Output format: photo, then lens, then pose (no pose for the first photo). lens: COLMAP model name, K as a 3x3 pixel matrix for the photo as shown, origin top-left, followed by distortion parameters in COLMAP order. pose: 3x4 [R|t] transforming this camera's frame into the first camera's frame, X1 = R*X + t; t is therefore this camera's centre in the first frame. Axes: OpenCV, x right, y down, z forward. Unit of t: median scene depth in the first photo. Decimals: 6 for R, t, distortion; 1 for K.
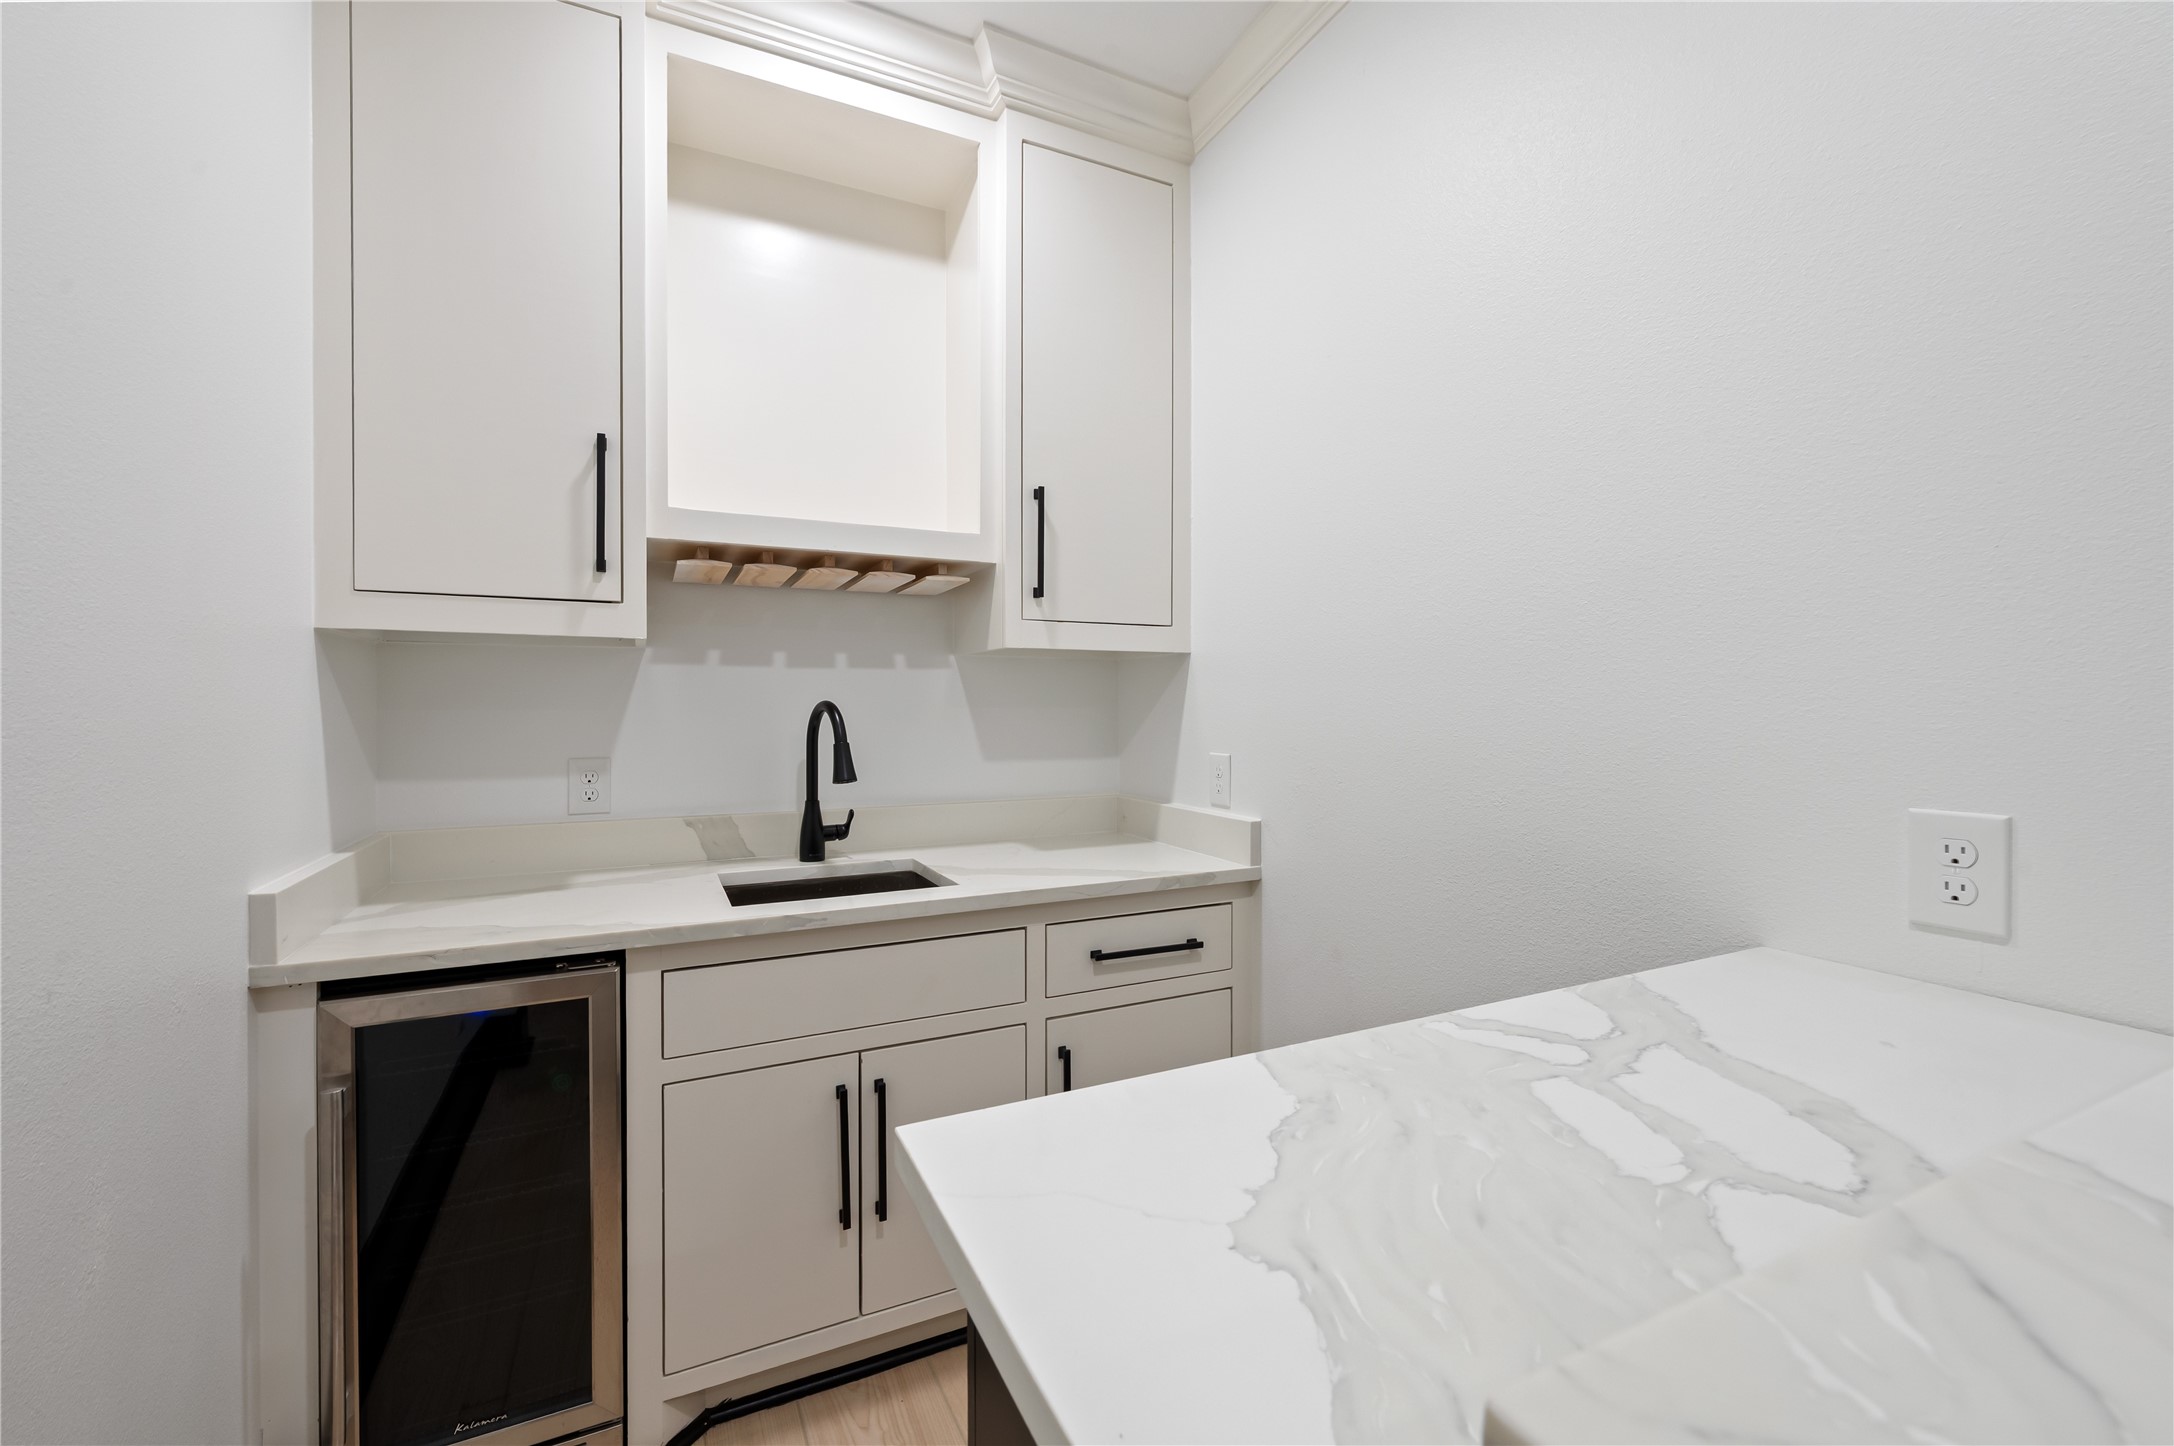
lens RADIAL K [[884.4, 0, 1095.7], [0, 884.4, 717.4], [0, 0, 1]] dist [-0.000410, -0.000065]
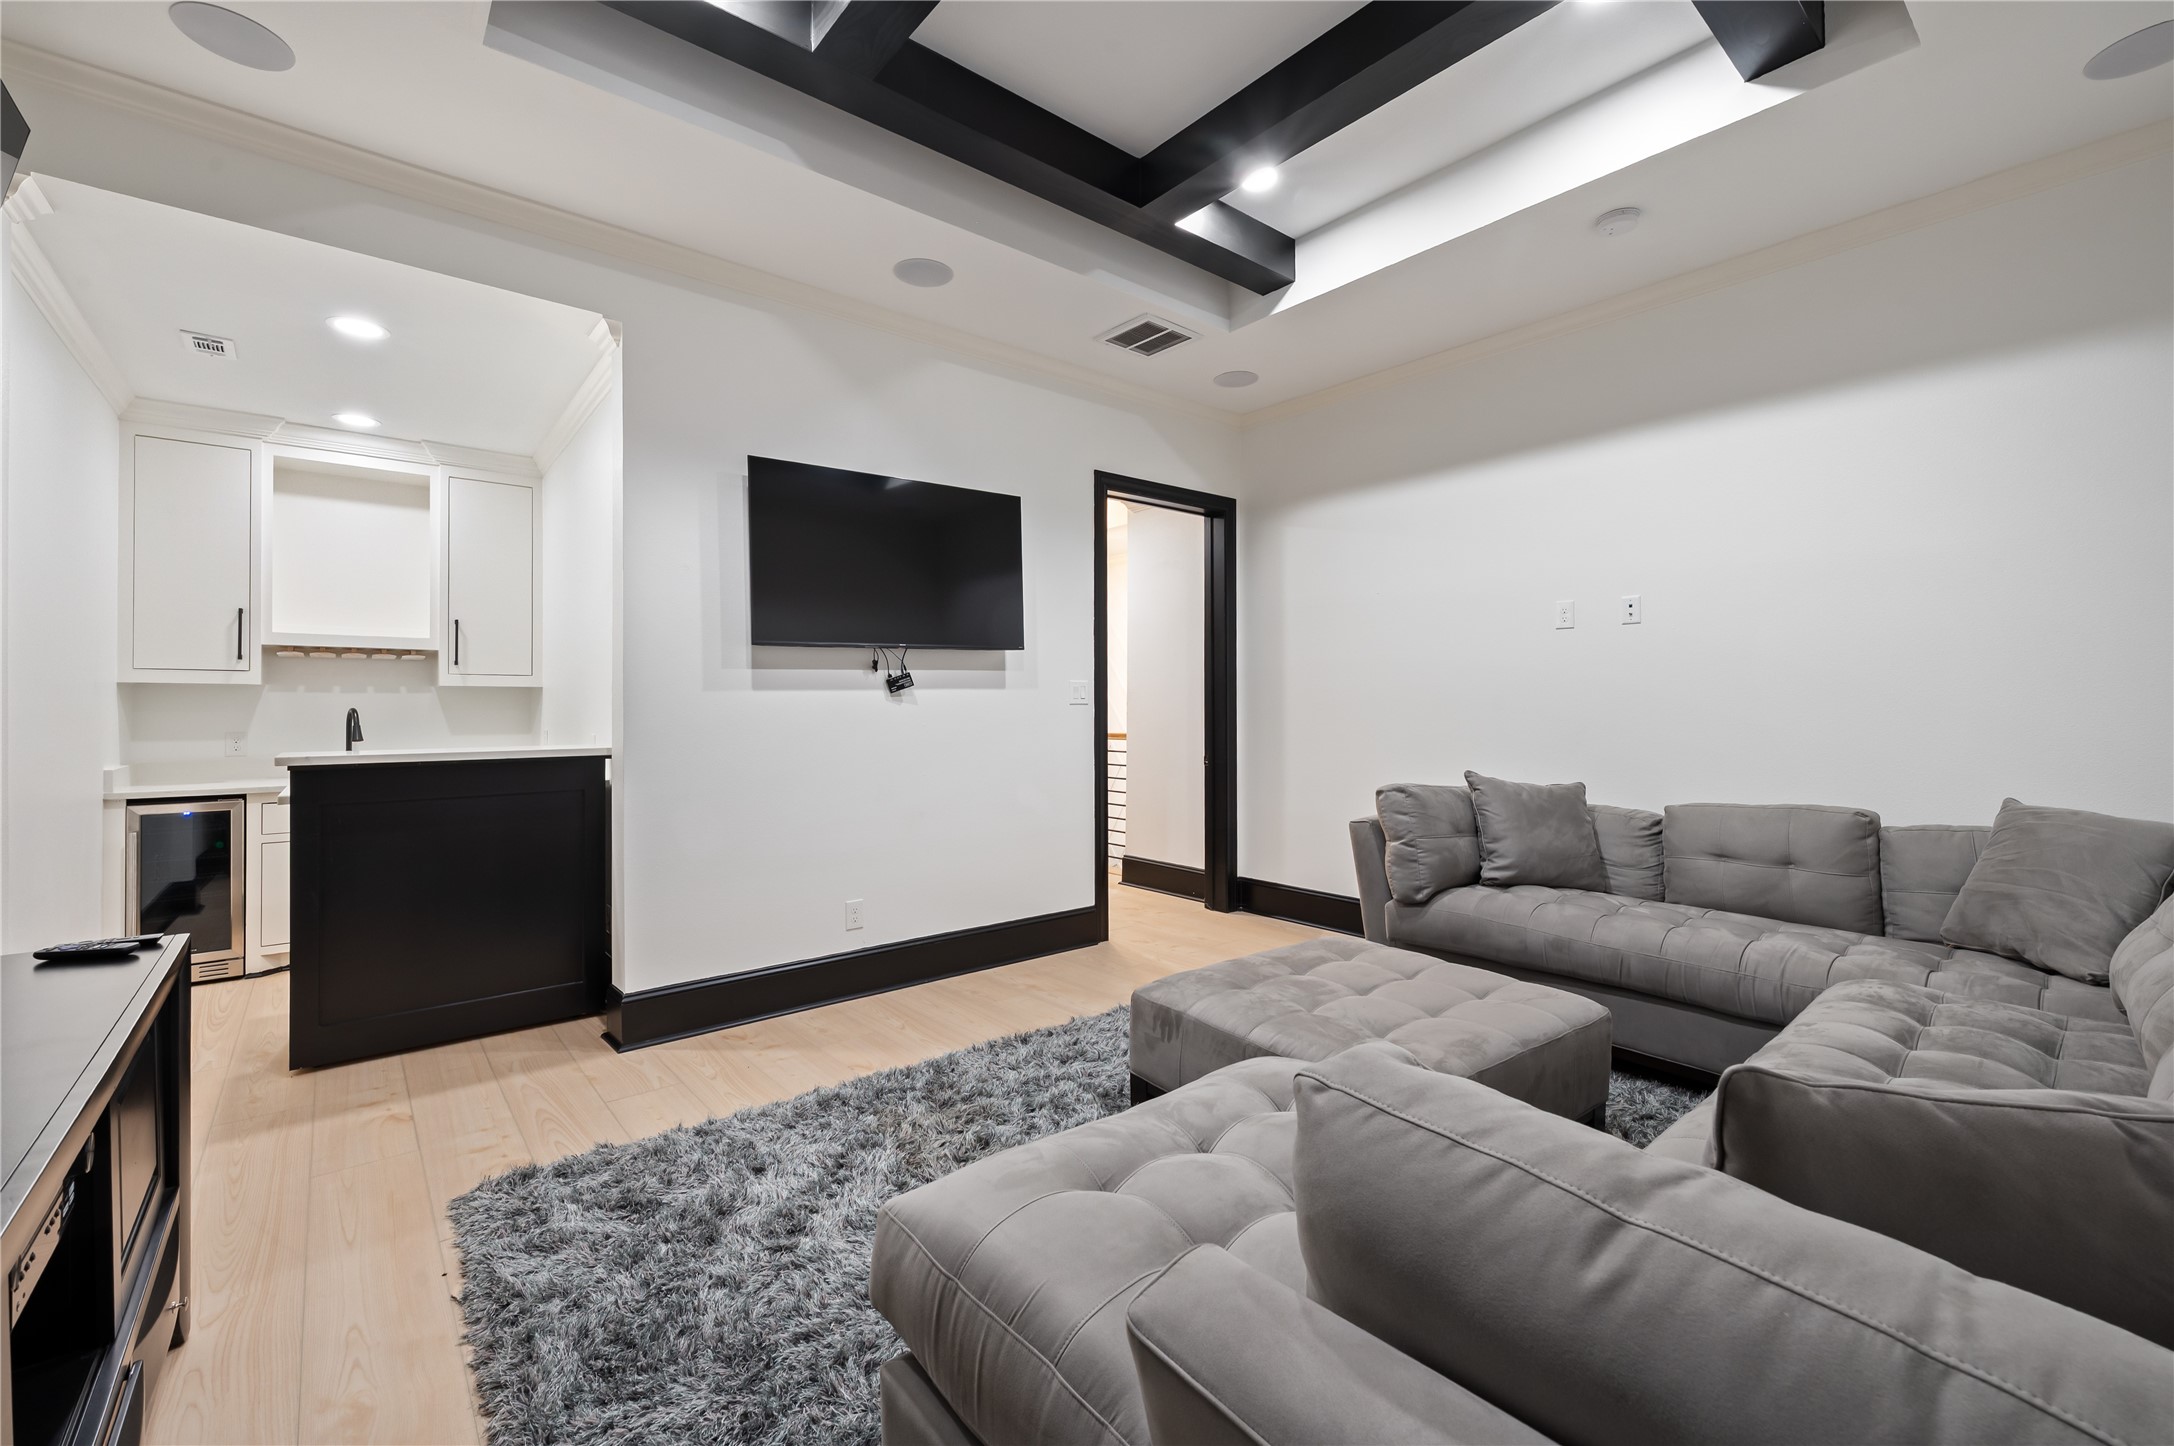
lens RADIAL K [[884.4, 0, 1071.9], [0, 884.4, 707.9], [0, 0, 1]] dist [-0.000410, -0.000065]
pose [[0.976945, 0.001217, 0.213489, 1.227510], [0.000924, 0.999950, -0.009926, 0.007375], [-0.213490, 0.009894, 0.976895, -1.983376]]
